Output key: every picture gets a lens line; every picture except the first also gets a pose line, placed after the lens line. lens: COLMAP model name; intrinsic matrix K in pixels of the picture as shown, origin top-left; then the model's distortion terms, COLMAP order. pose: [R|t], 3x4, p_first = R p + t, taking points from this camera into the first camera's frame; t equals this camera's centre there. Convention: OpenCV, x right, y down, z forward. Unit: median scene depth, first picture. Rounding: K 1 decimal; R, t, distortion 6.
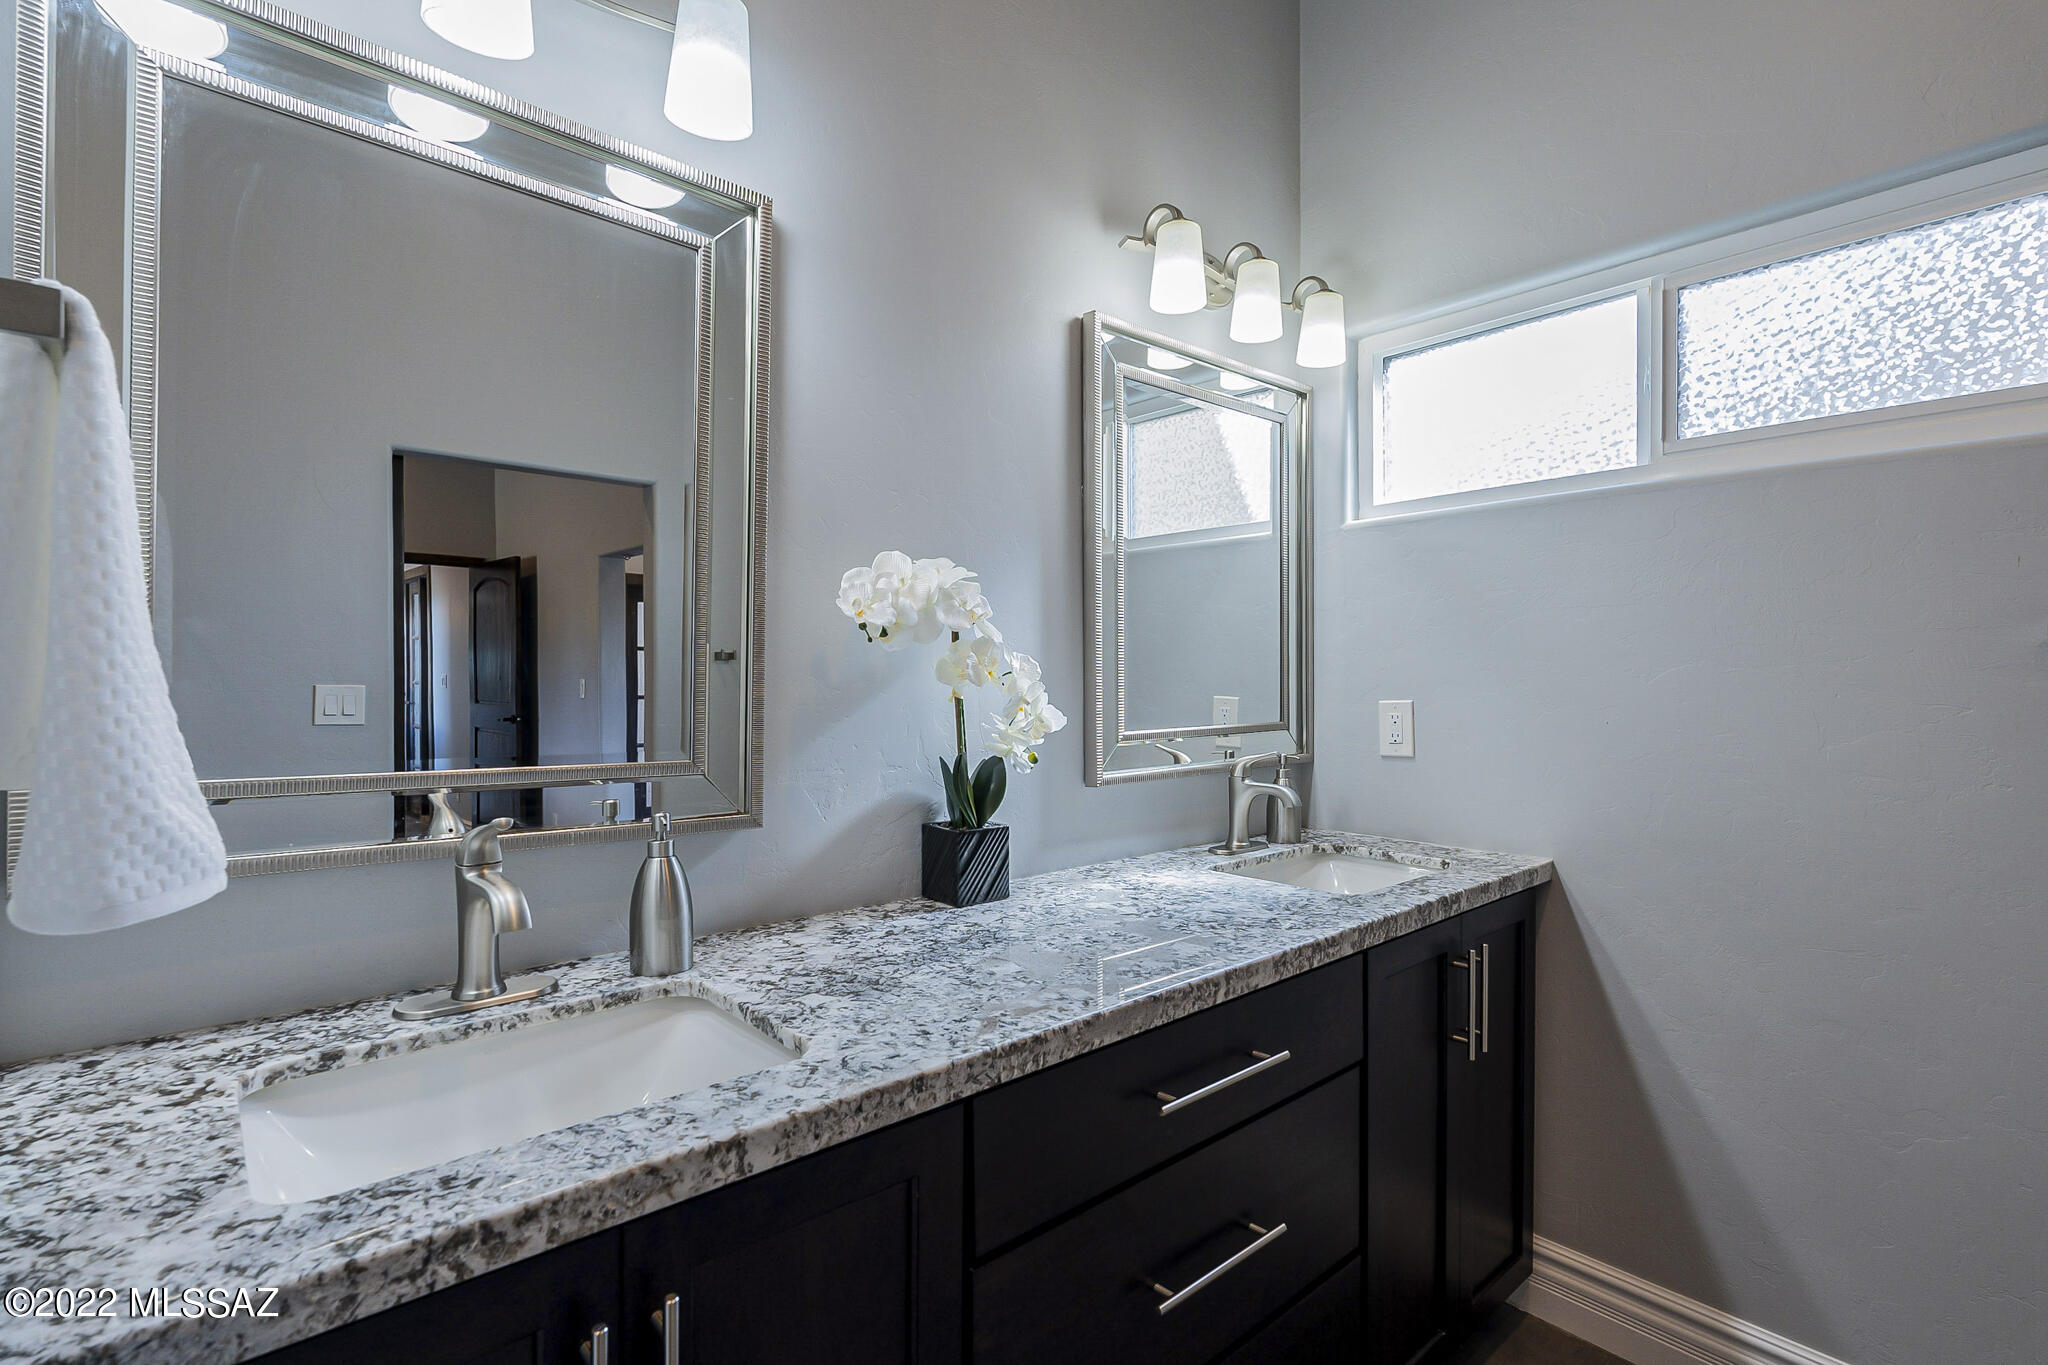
lens RADIAL K [[968.9, 0, 1023.1], [0, 968.9, 692.5], [0, 0, 1]] dist [-0.001176, 0.000238]
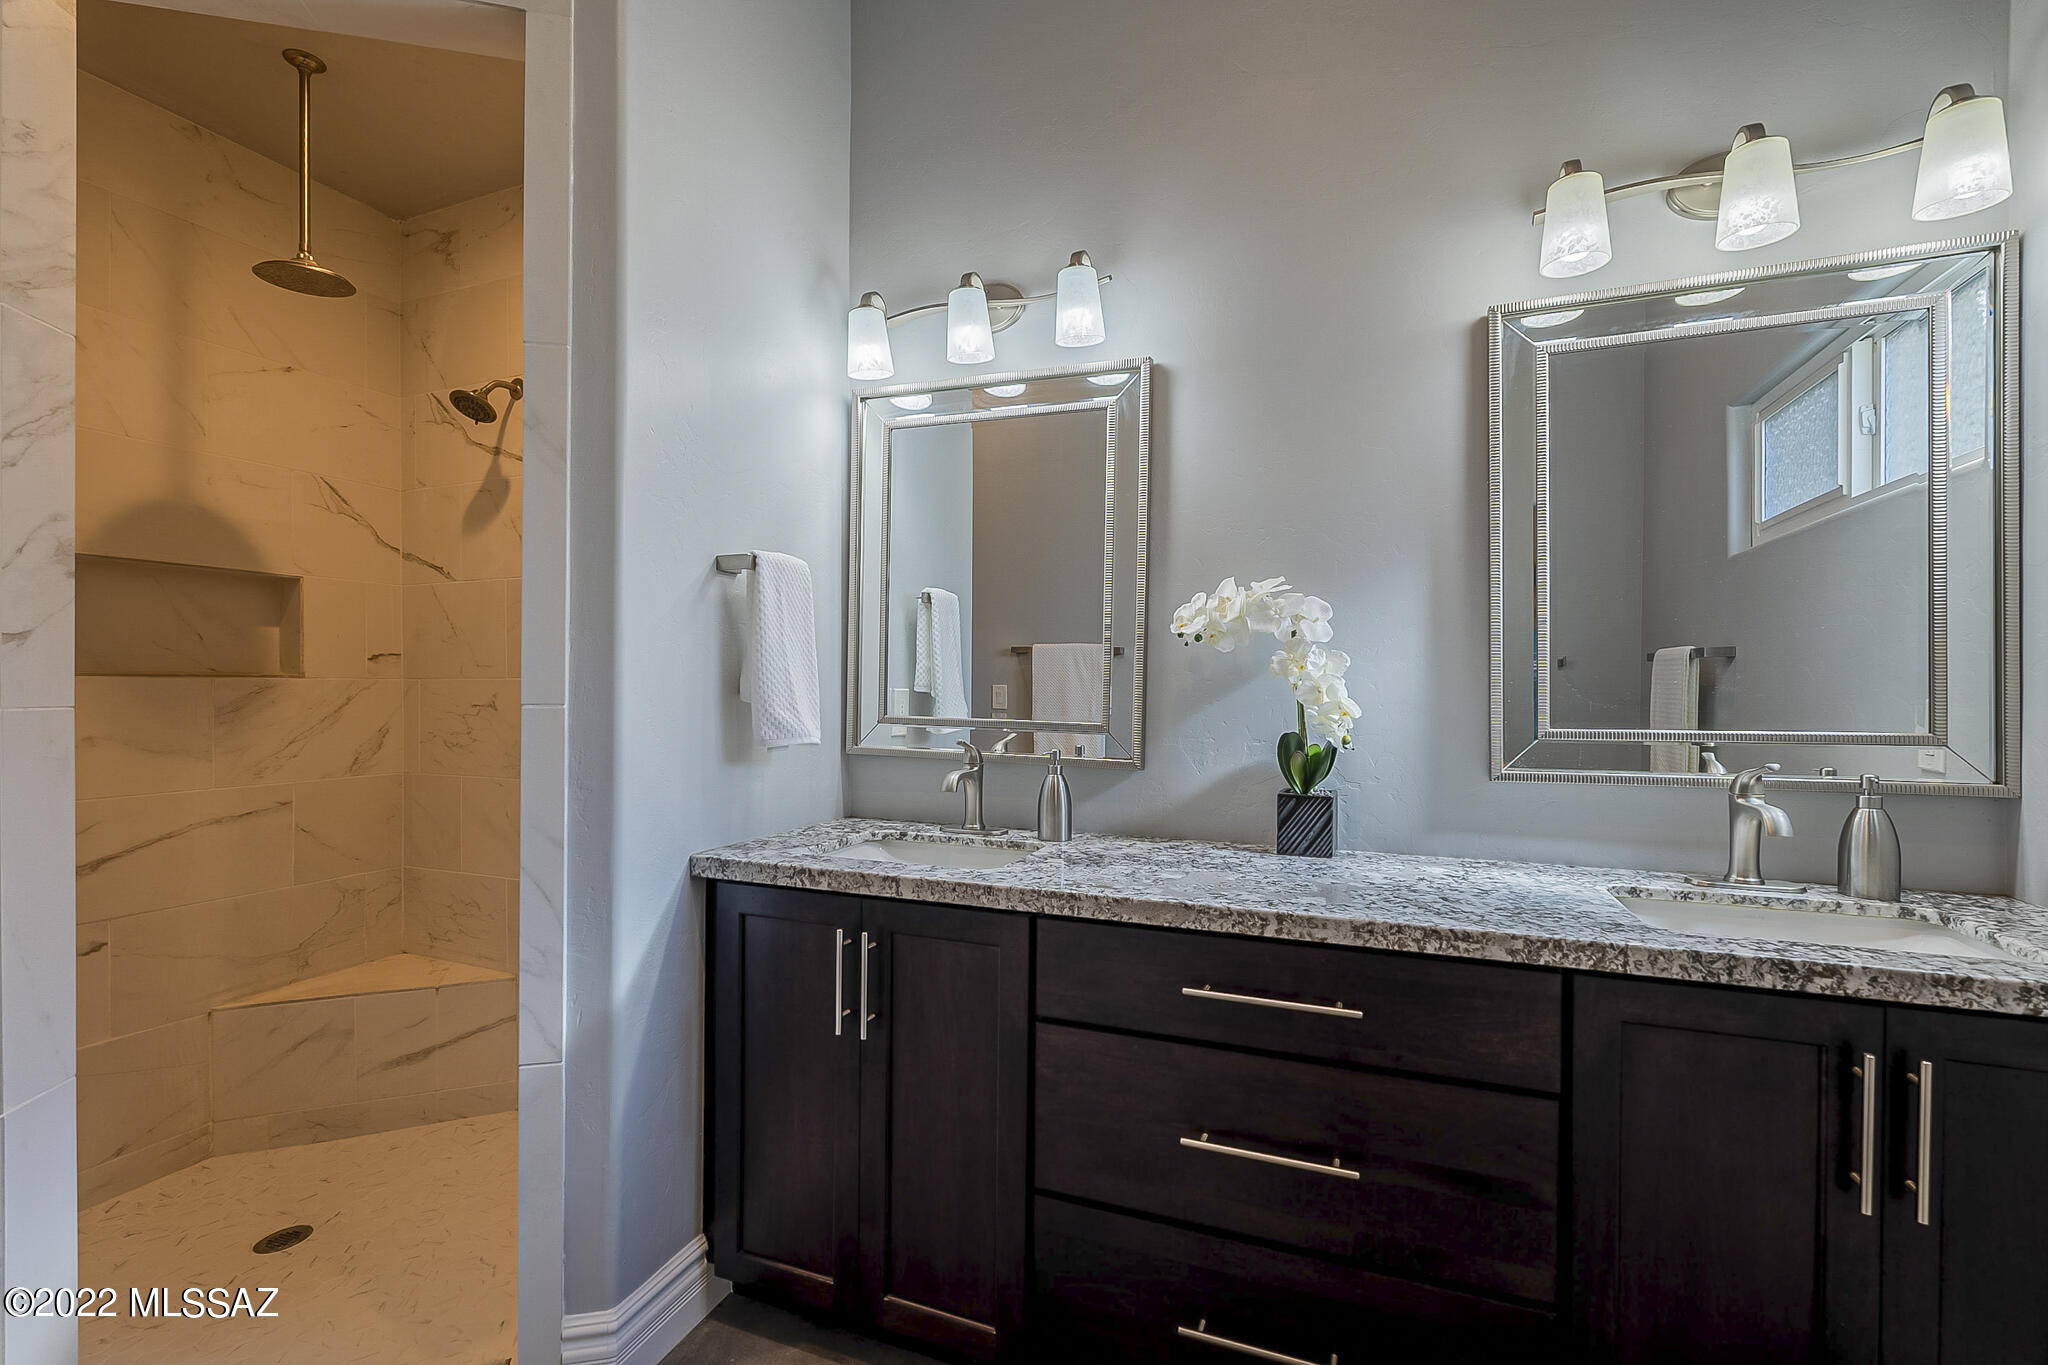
lens RADIAL K [[915.5, 0, 1025.0], [0, 915.5, 688.1], [0, 0, 1]] dist [-0.005029, 0.000180]
pose [[0.437617, 0.000696, -0.899161, 1.040411], [-0.022640, 0.999691, -0.010245, 0.032042], [0.898877, 0.024841, 0.437497, 0.220883]]
